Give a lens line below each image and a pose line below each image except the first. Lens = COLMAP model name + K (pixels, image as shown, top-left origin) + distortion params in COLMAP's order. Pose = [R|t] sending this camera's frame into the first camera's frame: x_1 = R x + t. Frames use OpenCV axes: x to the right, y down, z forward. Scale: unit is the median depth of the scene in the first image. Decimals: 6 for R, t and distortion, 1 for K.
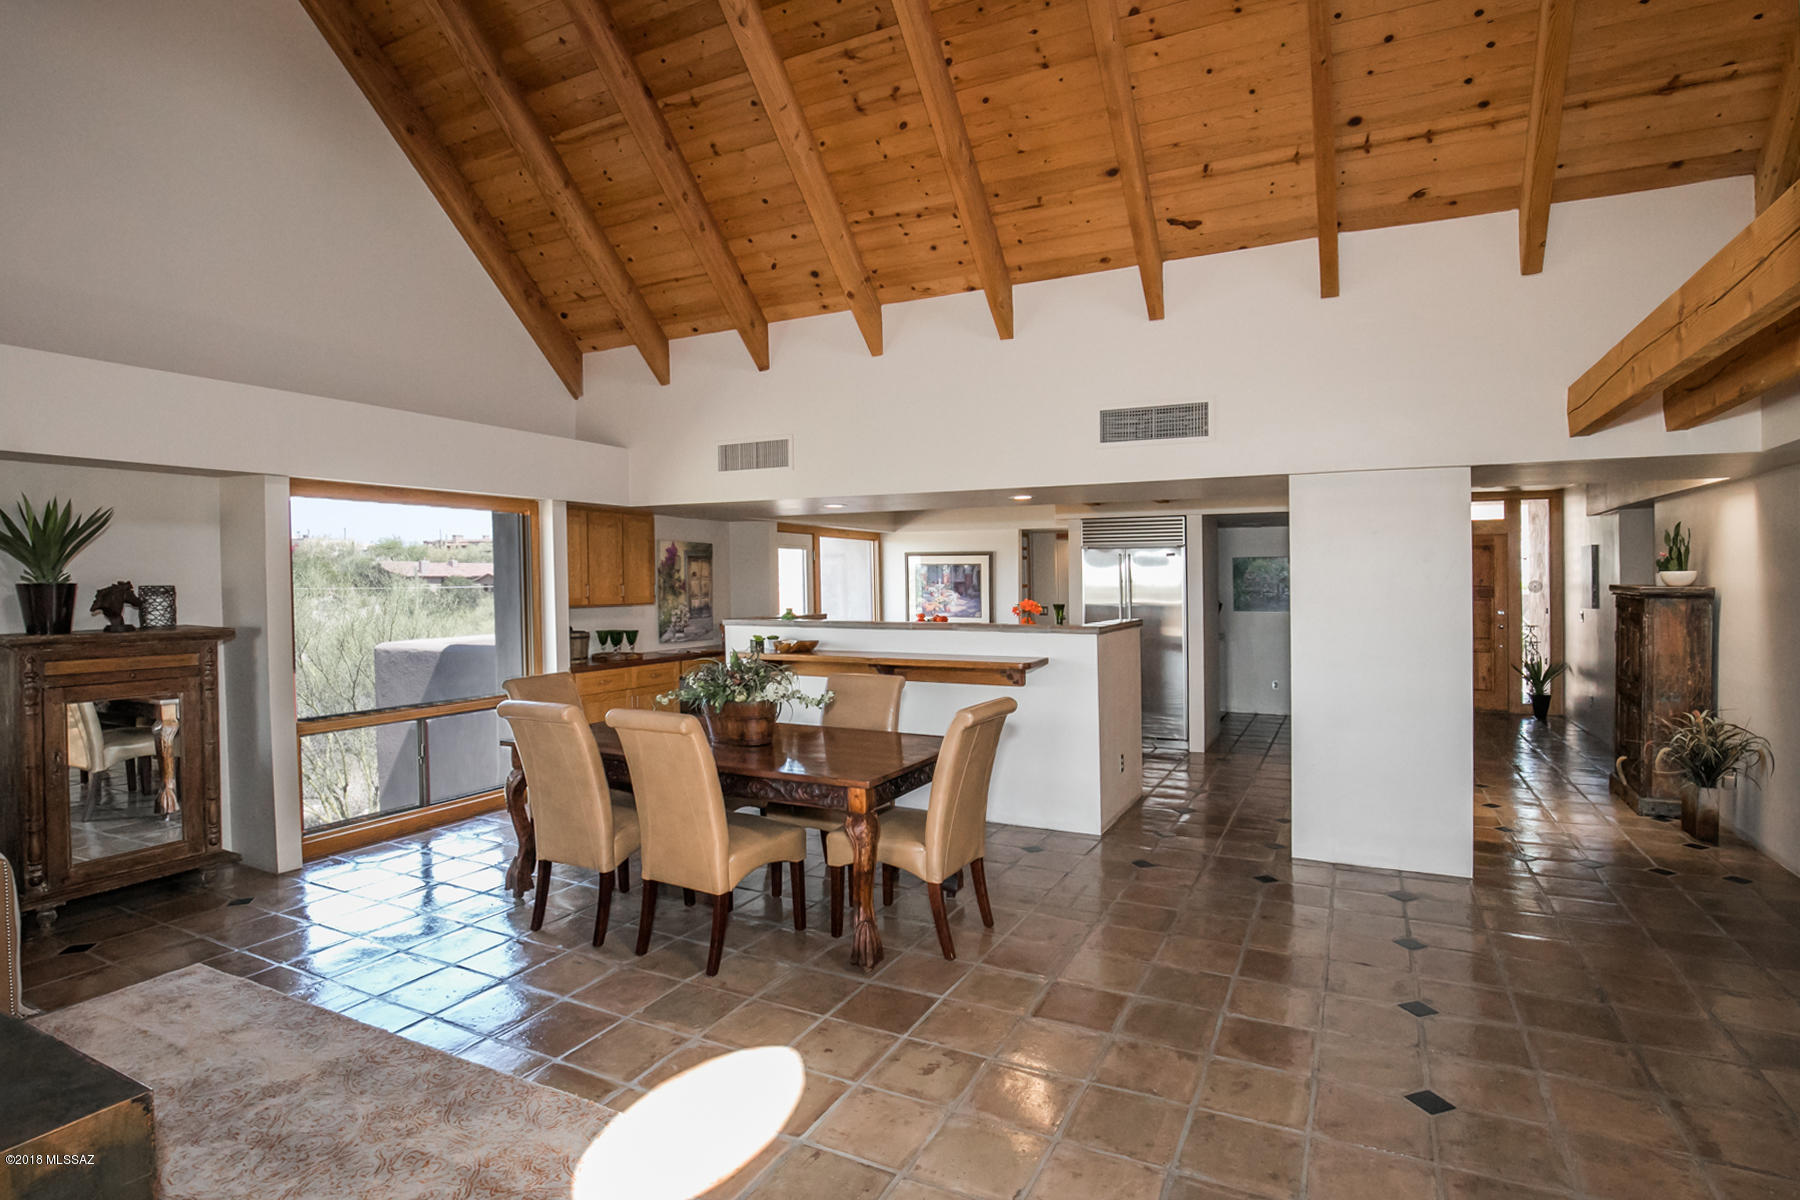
lens RADIAL K [[817.7, 0, 905.9], [0, 817.7, 586.4], [0, 0, 1]] dist [-0.017571, 0.000235]
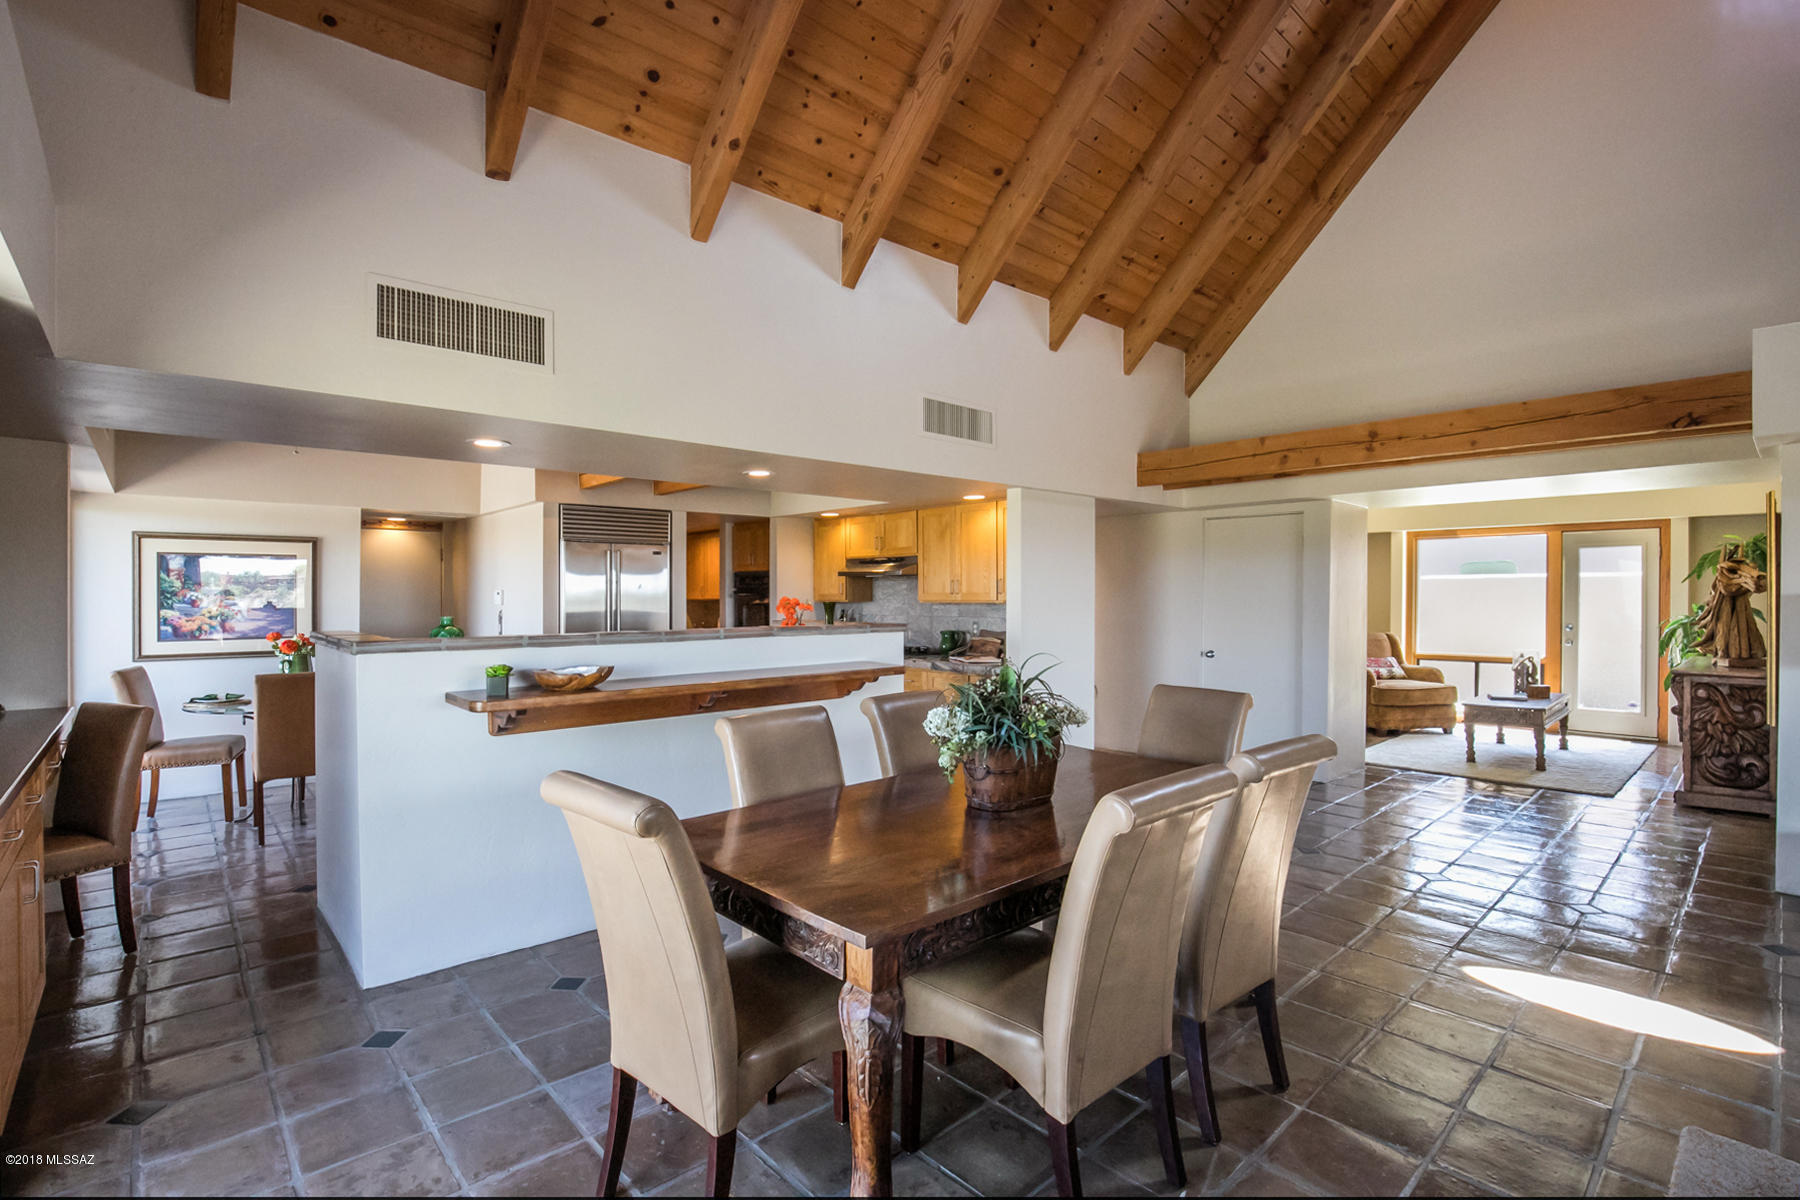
lens RADIAL K [[842.4, 0, 871.7], [0, 842.4, 588.9], [0, 0, 1]] dist [-0.024002, 0.000462]
pose [[0.413827, 0.008926, 0.910312, -0.616836], [0.006483, 0.999898, -0.012752, 0.020117], [-0.910332, 0.011179, 0.413727, 0.583177]]
